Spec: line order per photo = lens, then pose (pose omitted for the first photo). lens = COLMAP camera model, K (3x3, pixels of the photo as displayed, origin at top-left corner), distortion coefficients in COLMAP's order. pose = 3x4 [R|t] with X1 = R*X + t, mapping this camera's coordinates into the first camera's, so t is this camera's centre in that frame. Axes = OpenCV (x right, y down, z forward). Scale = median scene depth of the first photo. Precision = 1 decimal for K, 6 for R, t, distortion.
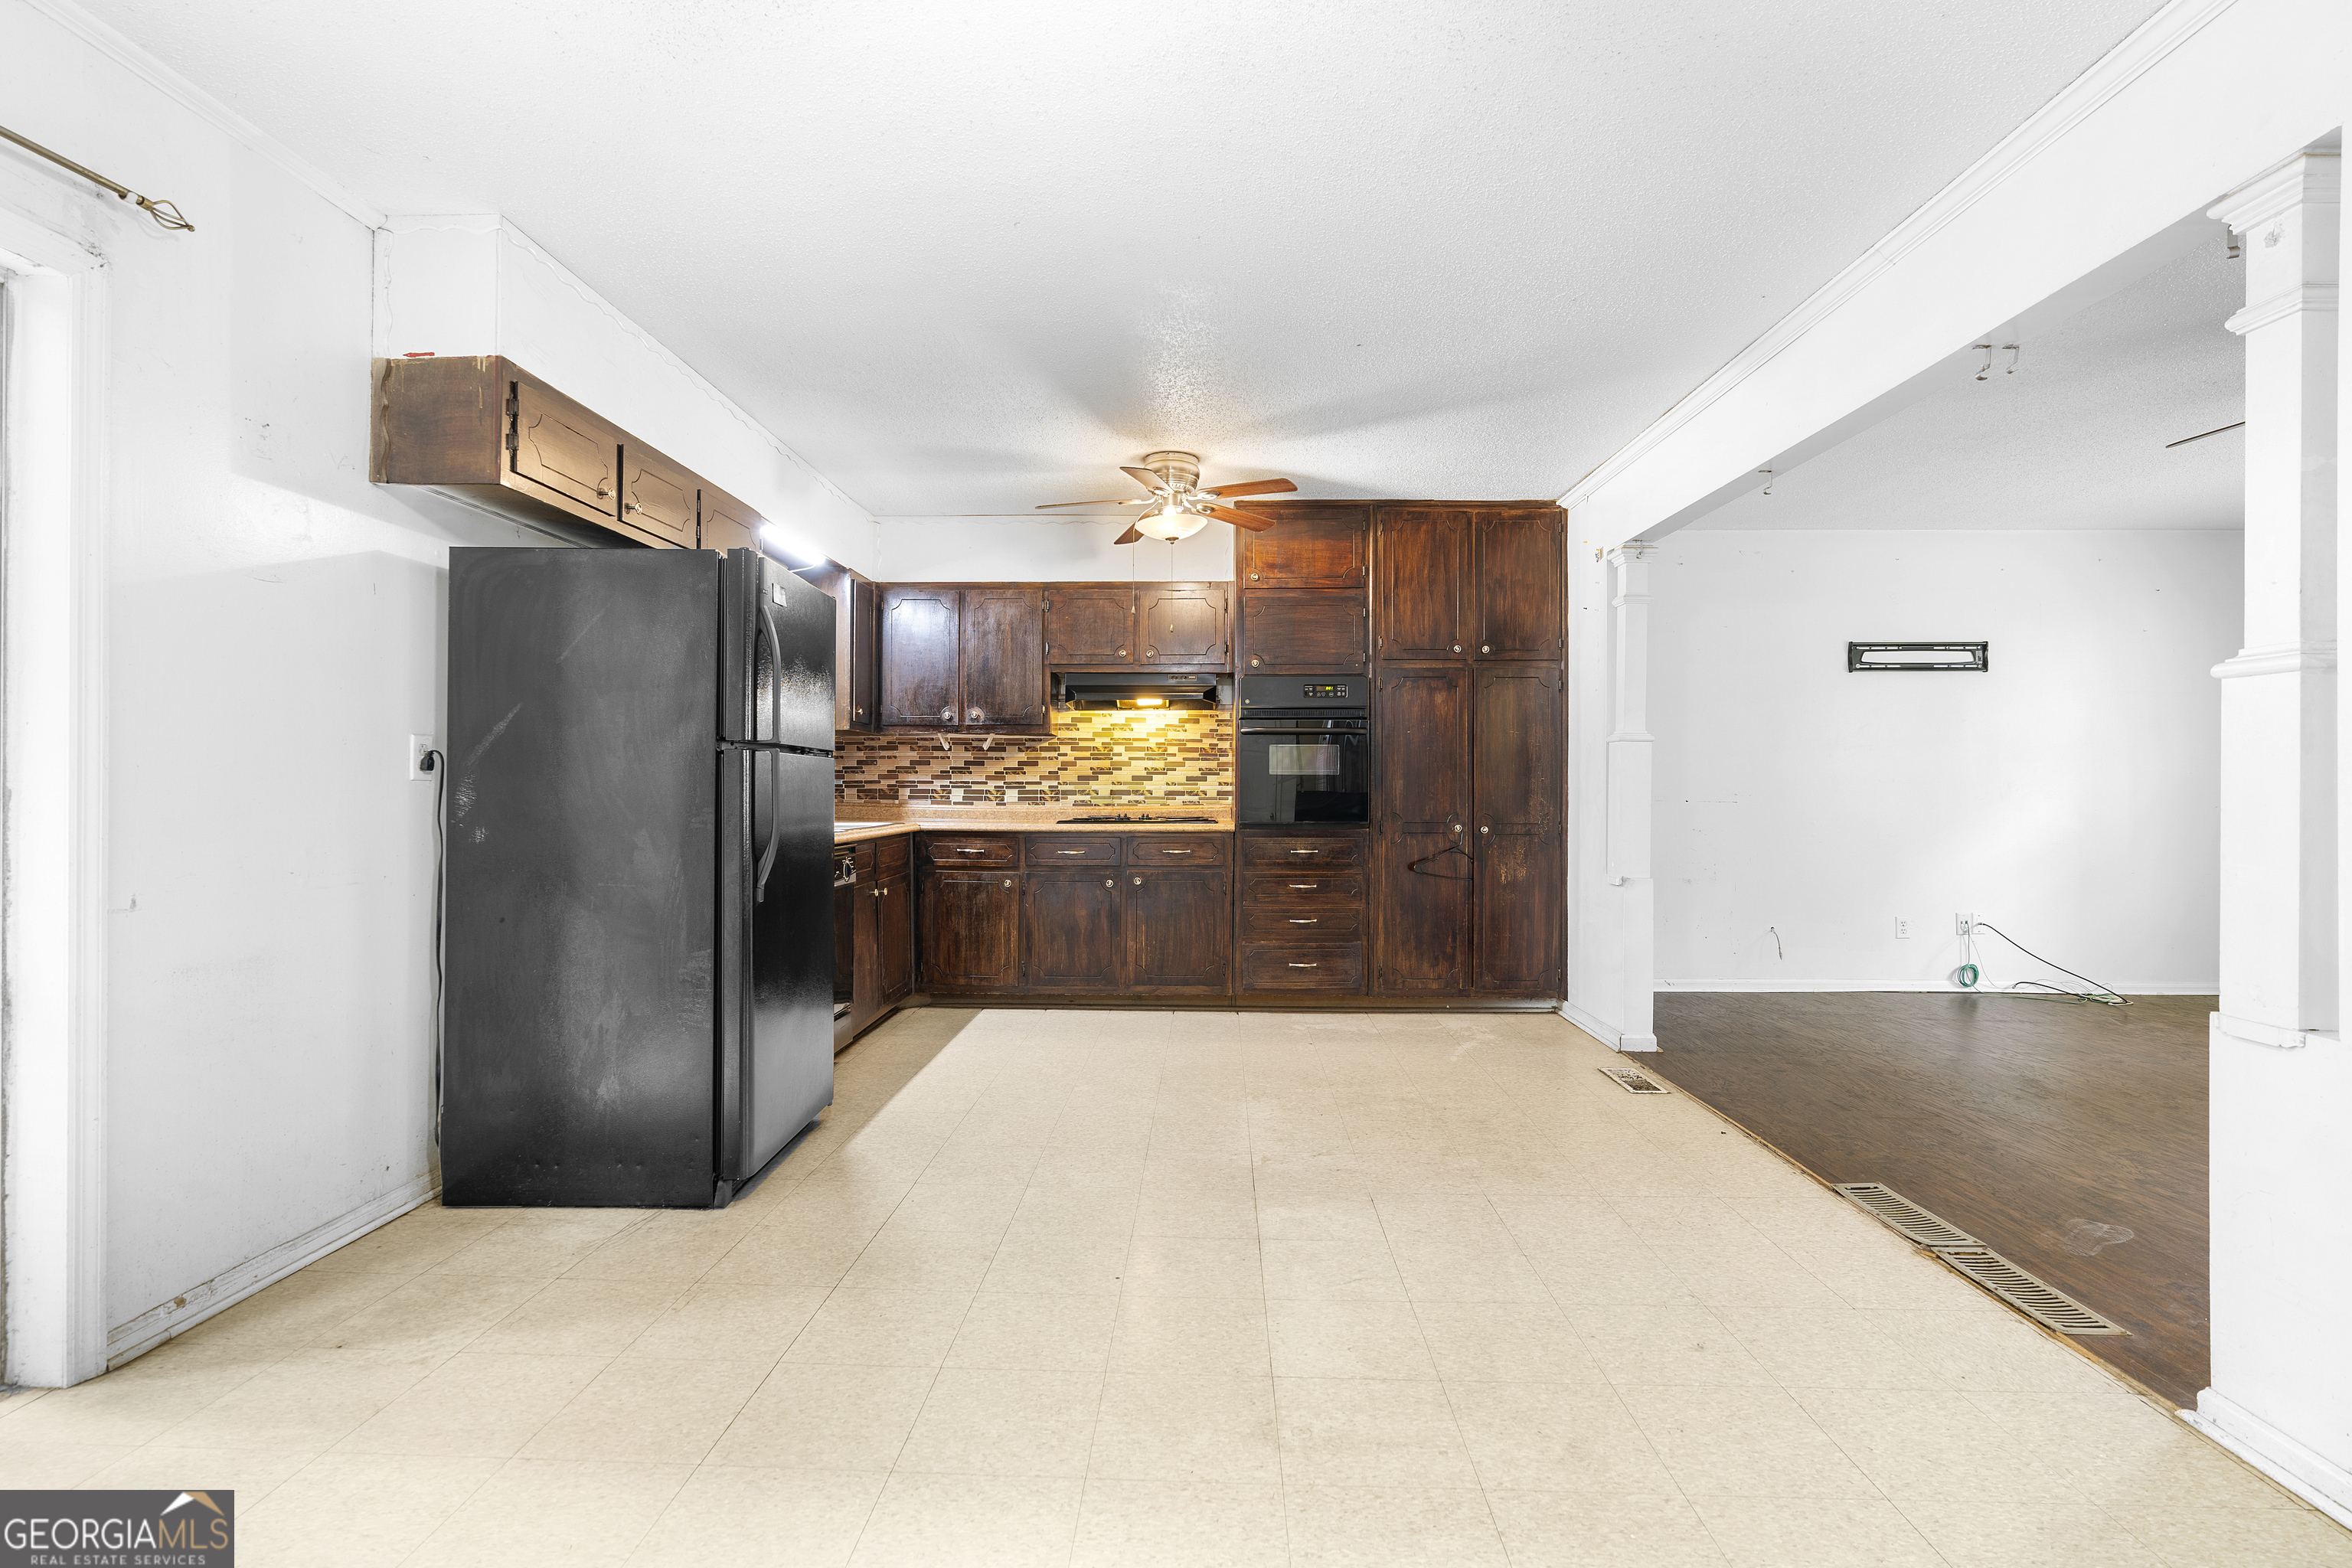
lens RADIAL K [[1098.7, 0, 1183.8], [0, 1098.7, 801.7], [0, 0, 1]] dist [-0.004286, 0.000404]
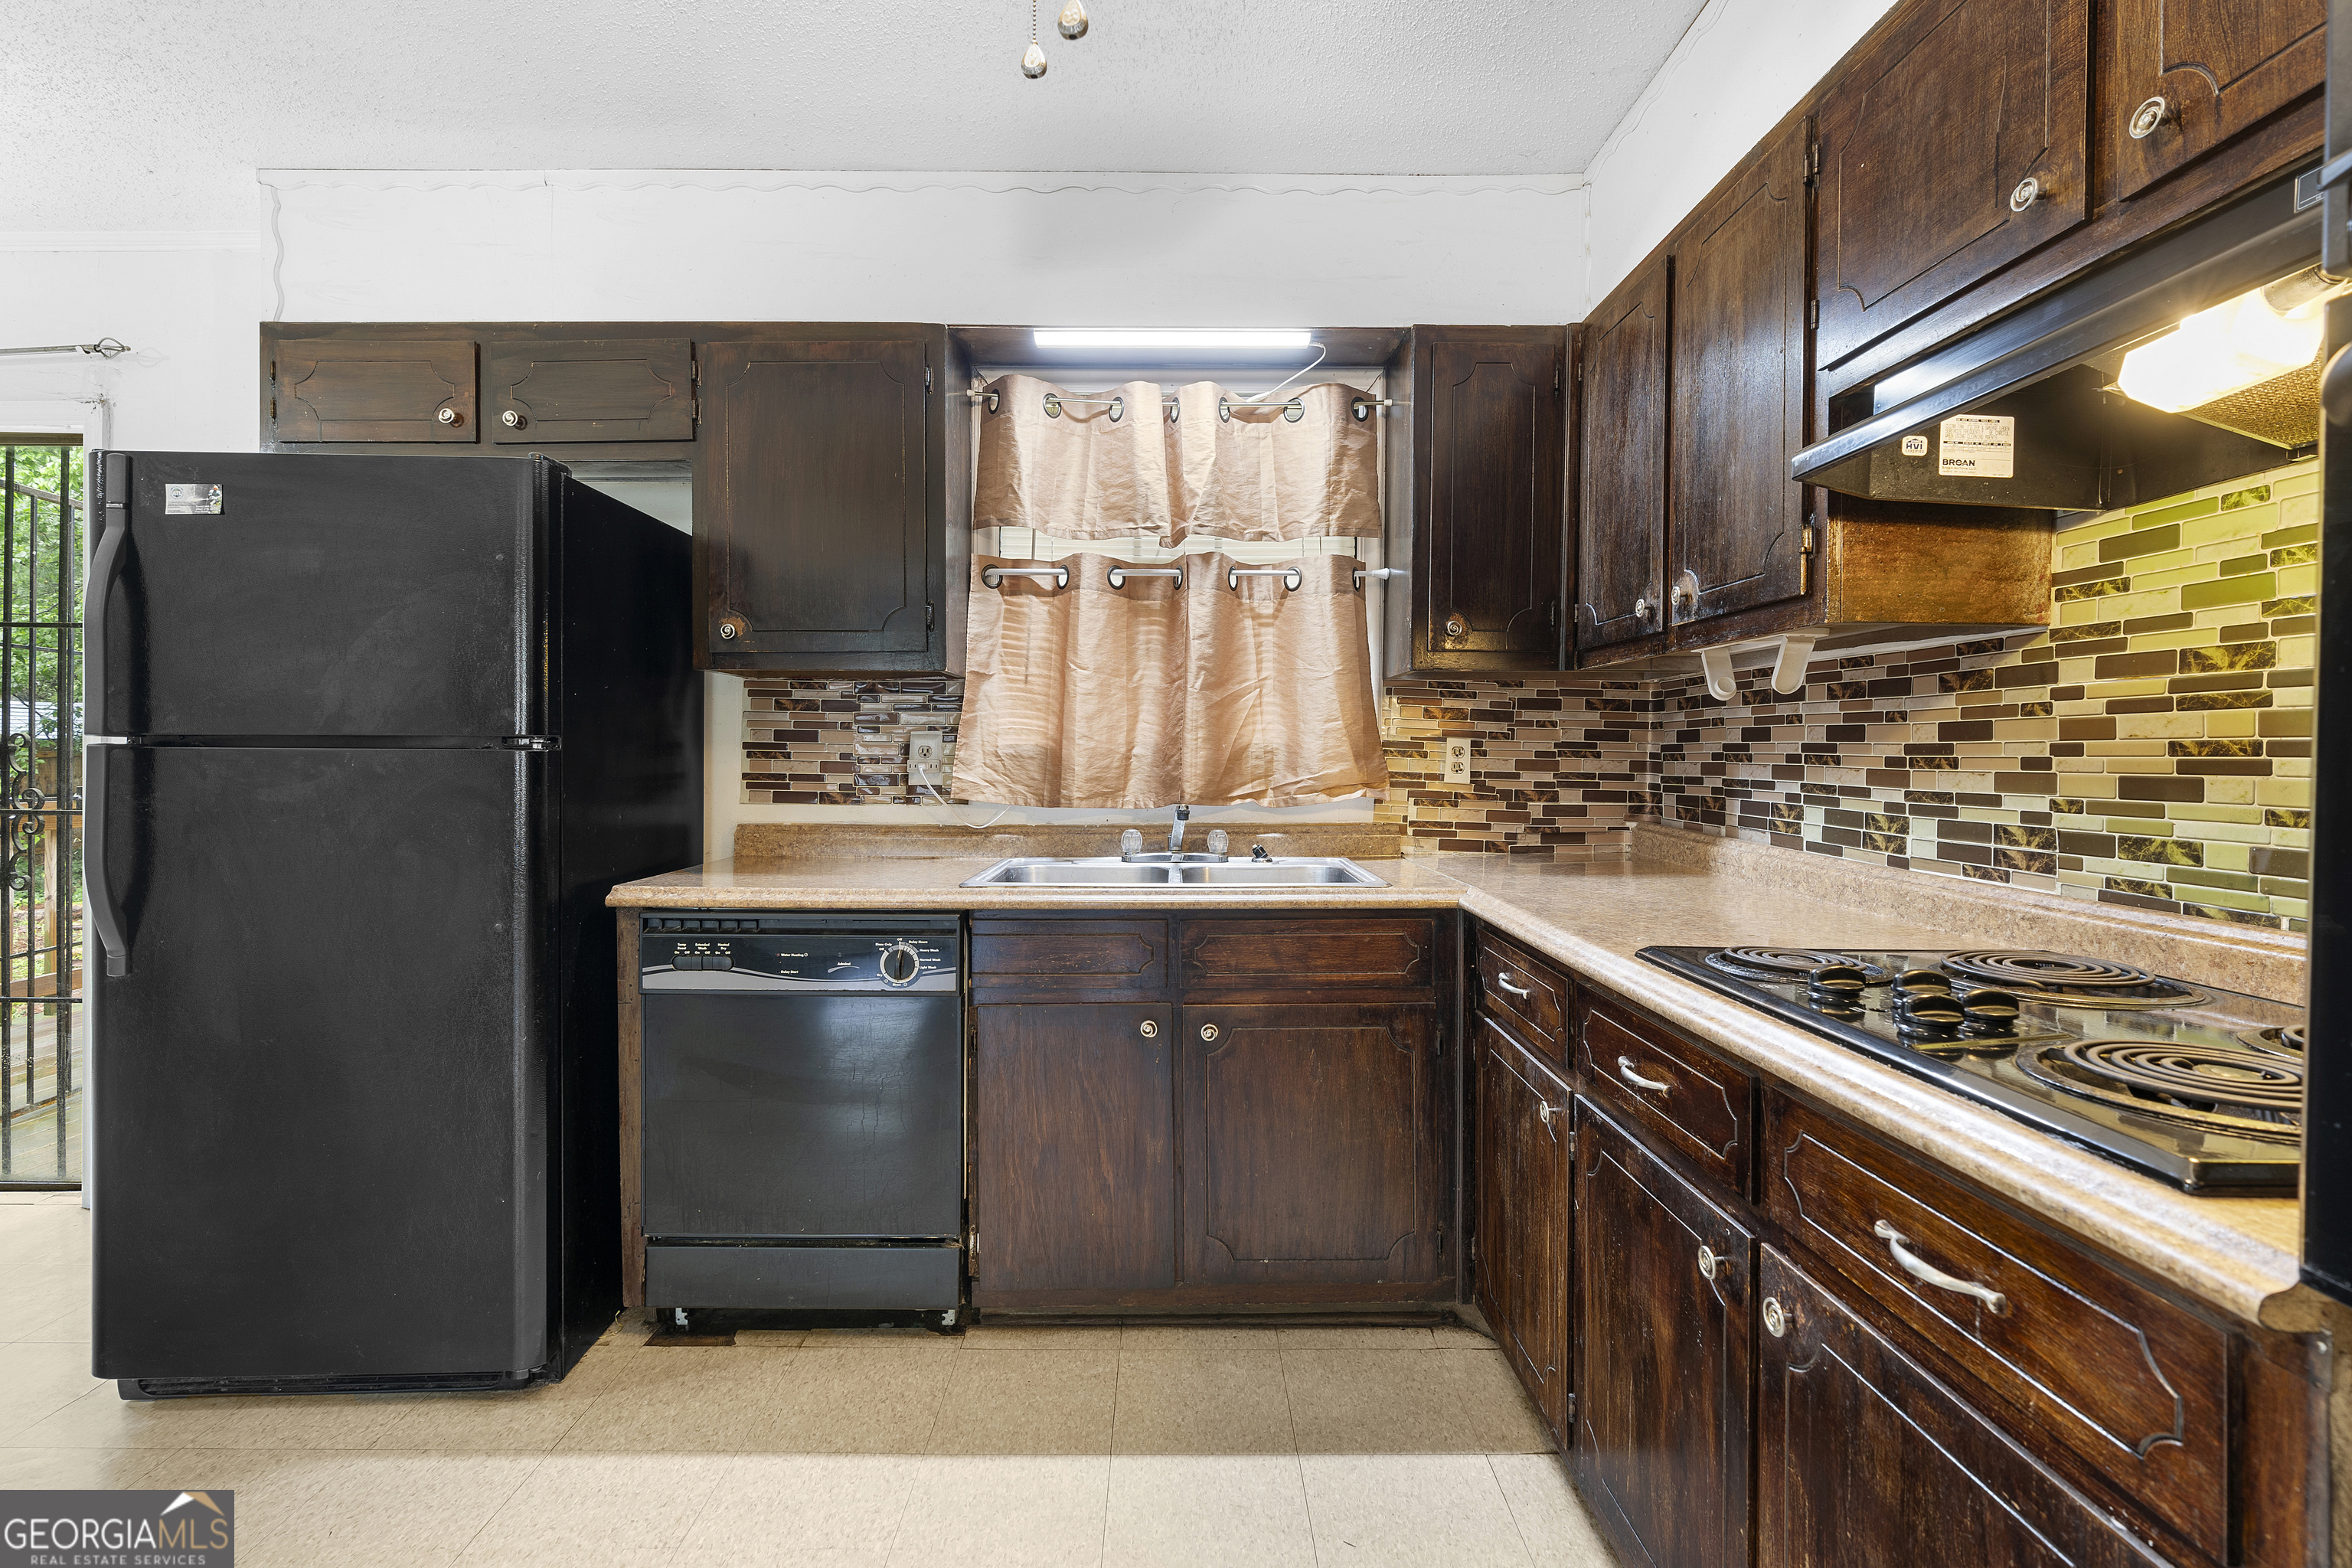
lens RADIAL K [[1074.1, 0, 1161.1], [0, 1074.1, 760.5], [0, 0, 1]] dist [-0.004471, 0.000490]
pose [[0.026017, 0.007613, -0.999633, 0.141179], [-0.015082, 0.999860, 0.007223, -0.027381], [0.999548, 0.014889, 0.026128, 0.827493]]
